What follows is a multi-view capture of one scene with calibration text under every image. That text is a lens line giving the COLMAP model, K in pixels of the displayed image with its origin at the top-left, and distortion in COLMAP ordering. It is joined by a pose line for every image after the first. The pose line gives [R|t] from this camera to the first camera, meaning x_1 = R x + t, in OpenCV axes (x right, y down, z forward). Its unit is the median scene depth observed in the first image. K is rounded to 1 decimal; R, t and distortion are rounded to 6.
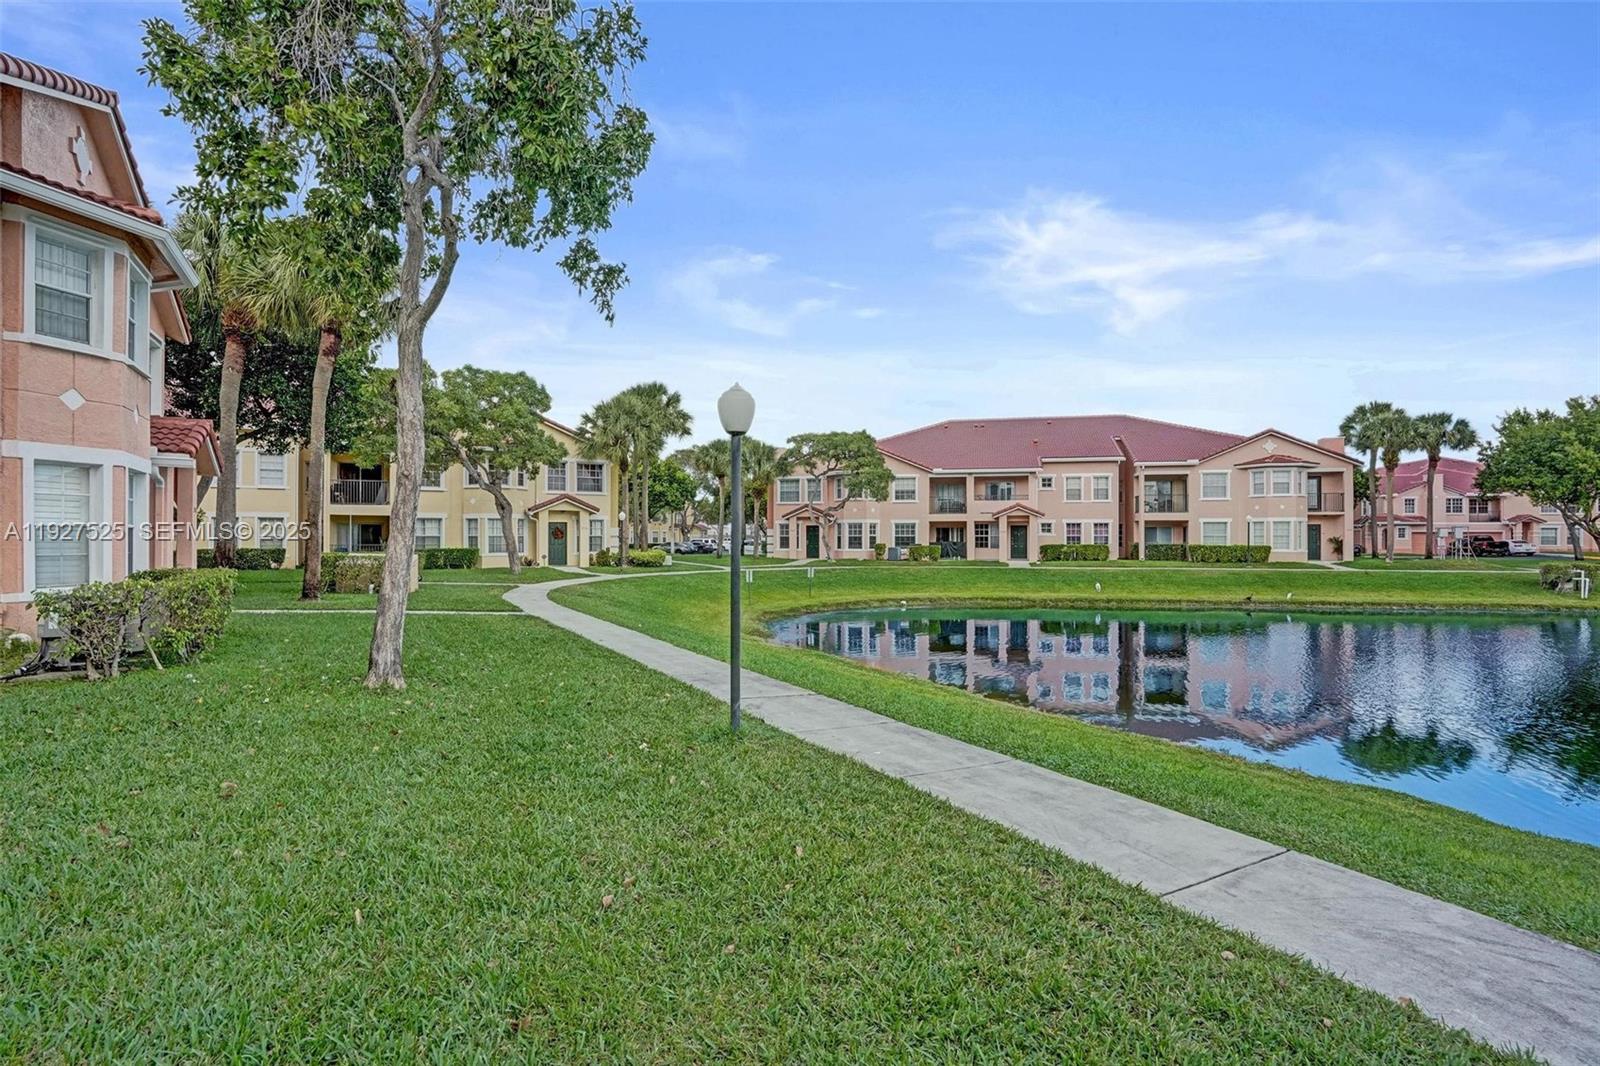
lens RADIAL K [[741.5, 0, 803.3], [0, 741.5, 536.4], [0, 0, 1]] dist [-0.063865, 0.025432]
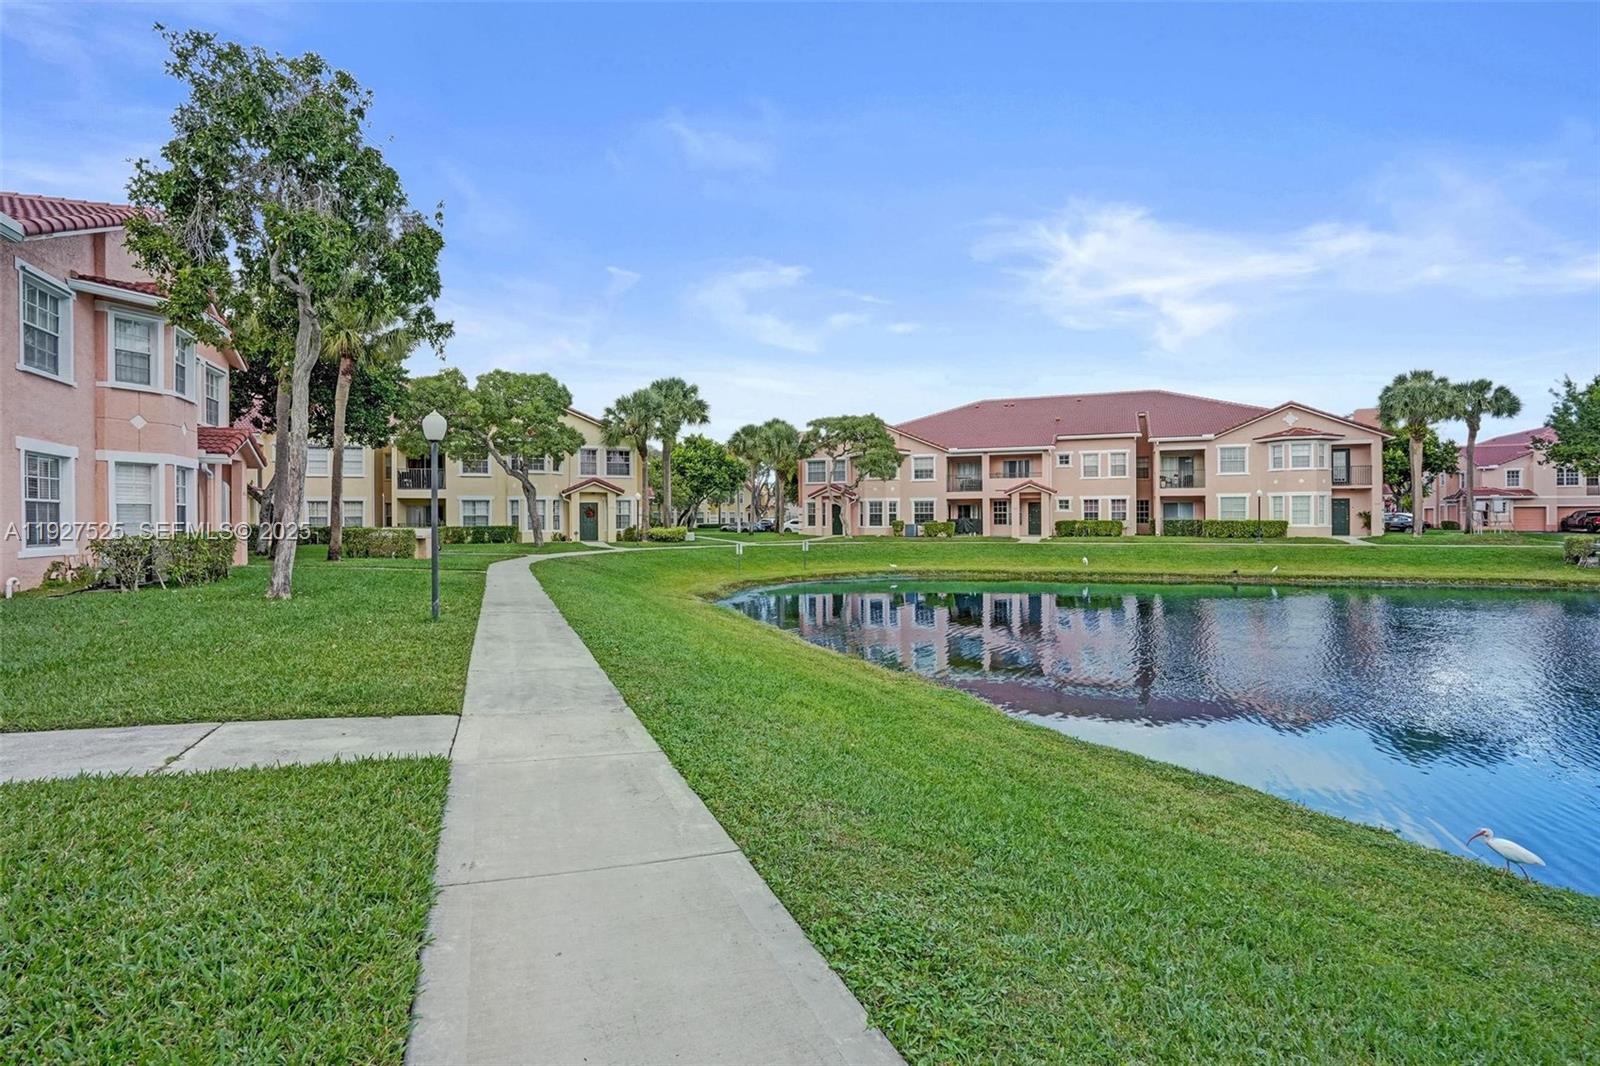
lens RADIAL K [[741.5, 0, 797.3], [0, 741.5, 525.6], [0, 0, 1]] dist [-0.063865, 0.025432]
pose [[0.989228, -0.004436, -0.146313, 0.134670], [0.006059, 0.999925, 0.010649, 0.005268], [0.146255, -0.011421, 0.989181, -0.071418]]
